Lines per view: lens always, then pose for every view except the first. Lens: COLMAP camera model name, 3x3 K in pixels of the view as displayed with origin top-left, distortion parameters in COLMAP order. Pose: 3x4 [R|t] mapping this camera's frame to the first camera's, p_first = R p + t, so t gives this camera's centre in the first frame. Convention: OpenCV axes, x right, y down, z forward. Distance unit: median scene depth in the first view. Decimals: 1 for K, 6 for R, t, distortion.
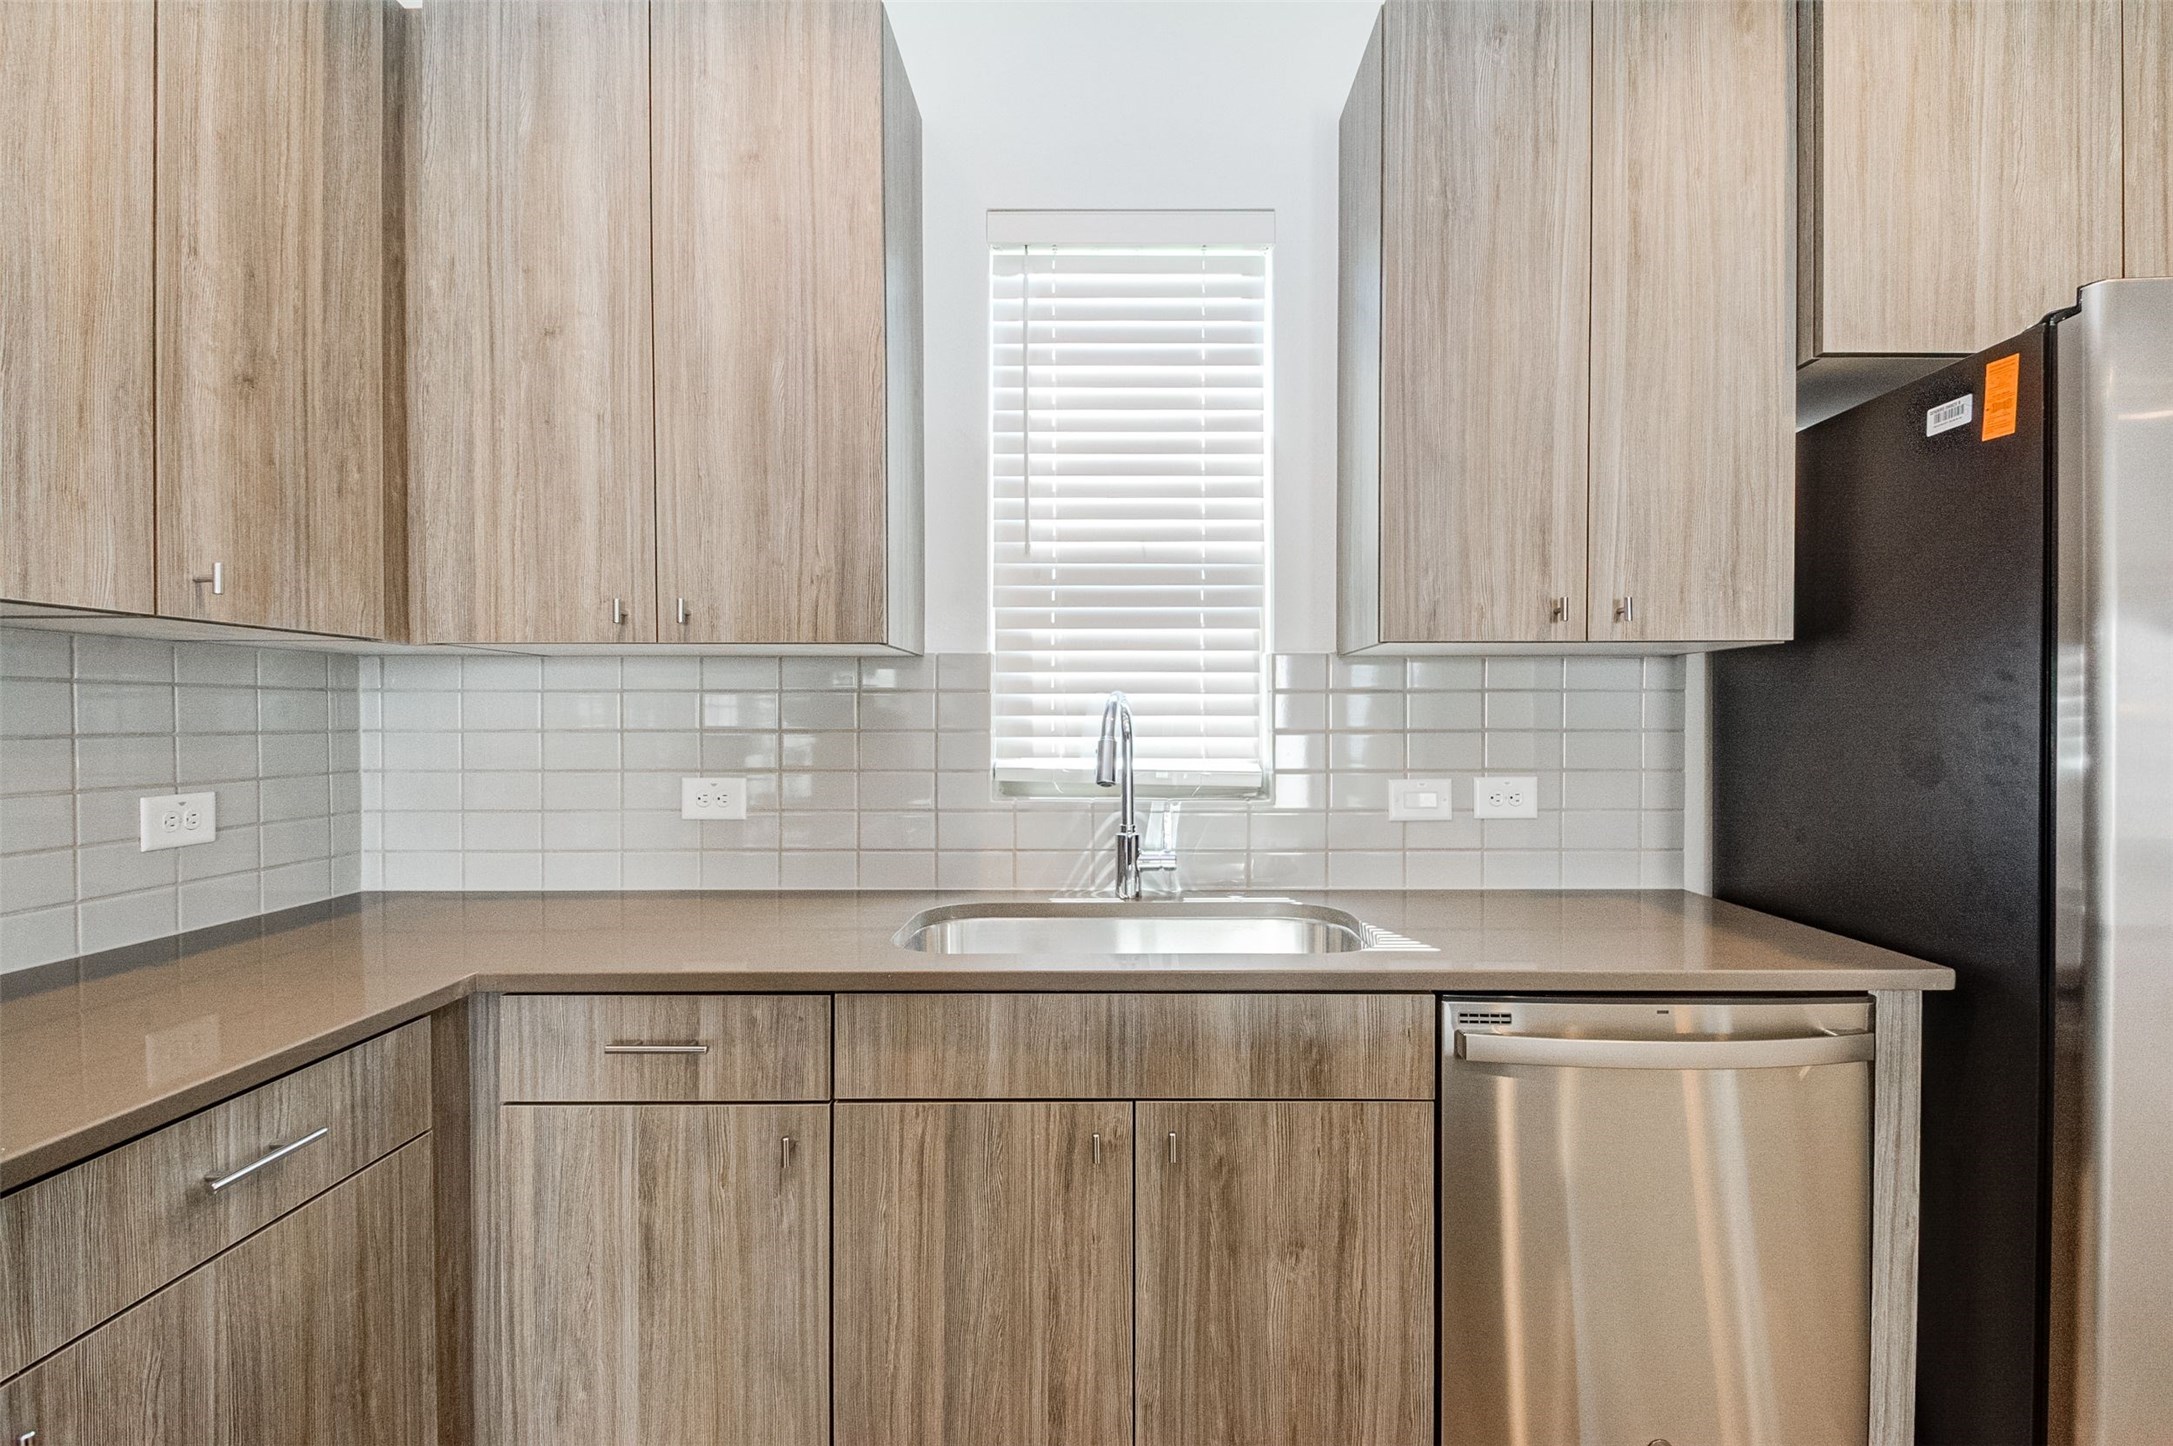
lens RADIAL K [[957.4, 0, 1089.2], [0, 957.4, 749.2], [0, 0, 1]] dist [0.000972, -0.000450]
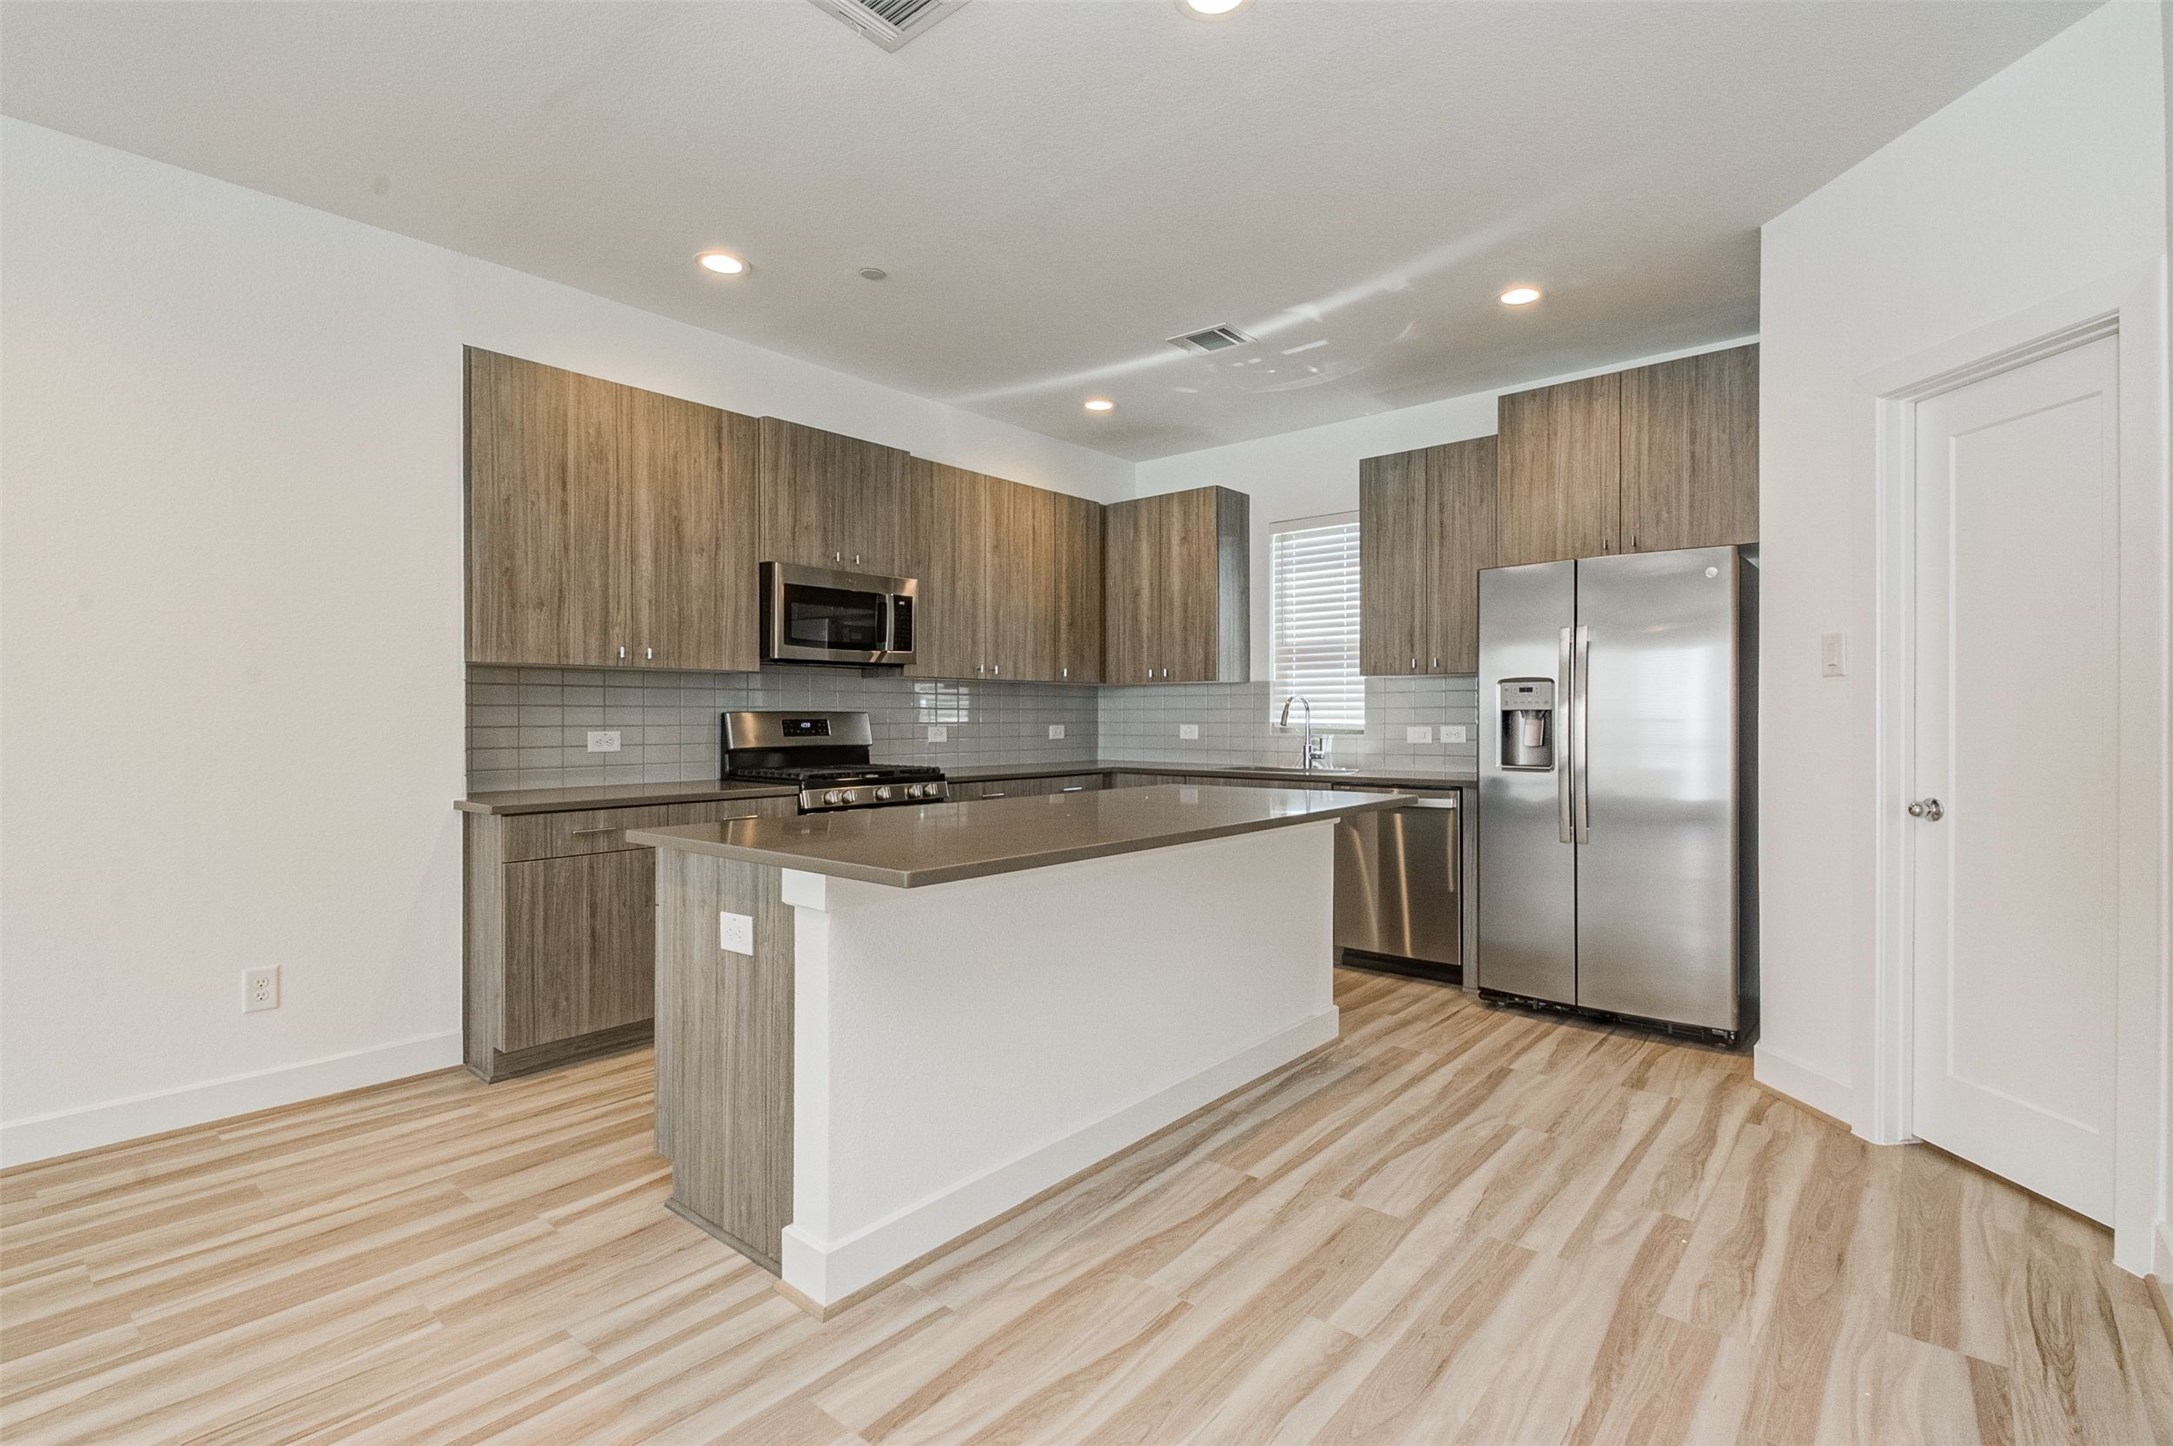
lens RADIAL K [[1040.1, 0, 1126.6], [0, 1040.1, 736.8], [0, 0, 1]] dist [-0.001193, -0.001562]
pose [[0.774371, 0.009734, -0.632657, 1.722909], [-0.009263, 0.999949, 0.004048, 0.063523], [0.632664, 0.002726, 0.774422, -1.860467]]
